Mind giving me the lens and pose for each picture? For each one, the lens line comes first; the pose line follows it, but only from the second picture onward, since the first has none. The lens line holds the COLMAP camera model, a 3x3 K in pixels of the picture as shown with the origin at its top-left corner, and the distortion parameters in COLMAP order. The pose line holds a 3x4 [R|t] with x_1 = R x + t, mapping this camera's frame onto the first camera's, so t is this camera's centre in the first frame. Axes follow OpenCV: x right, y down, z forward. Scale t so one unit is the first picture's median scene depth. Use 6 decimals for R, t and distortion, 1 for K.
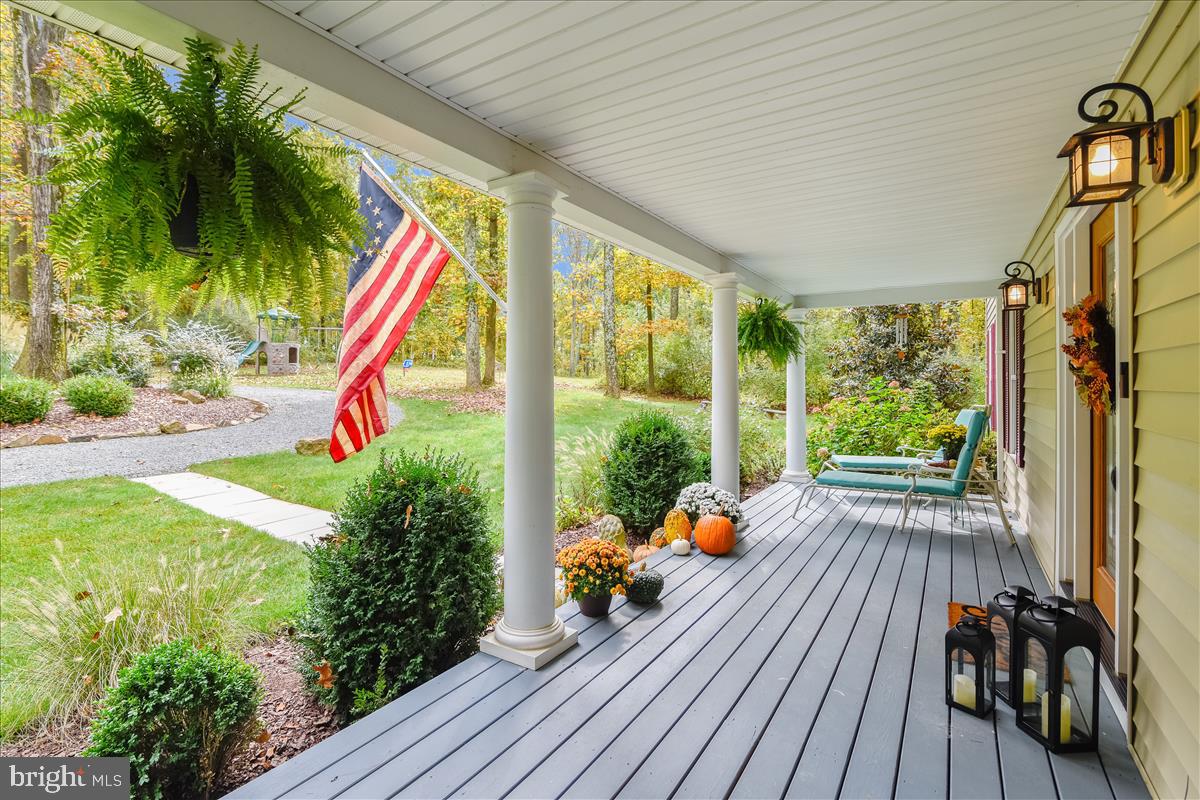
lens RADIAL K [[591.1, 0, 594.6], [0, 591.1, 387.8], [0, 0, 1]] dist [-0.000963, 0.000040]
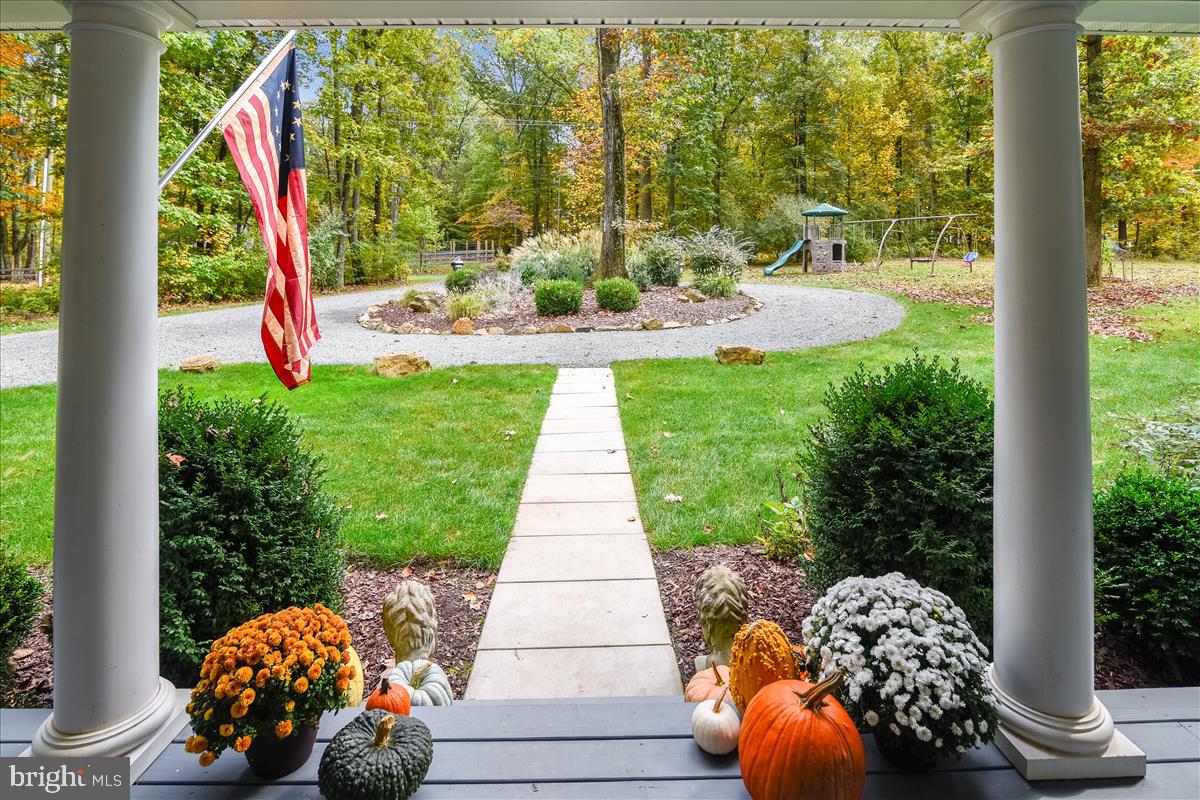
lens RADIAL K [[591.1, 0, 594.6], [0, 591.1, 387.8], [0, 0, 1]] dist [-0.000963, 0.000040]
pose [[0.573025, 0.146462, -0.806344, 0.144757], [-0.005085, 0.984518, 0.175212, -0.010030], [0.819522, -0.096301, 0.564898, 0.263328]]
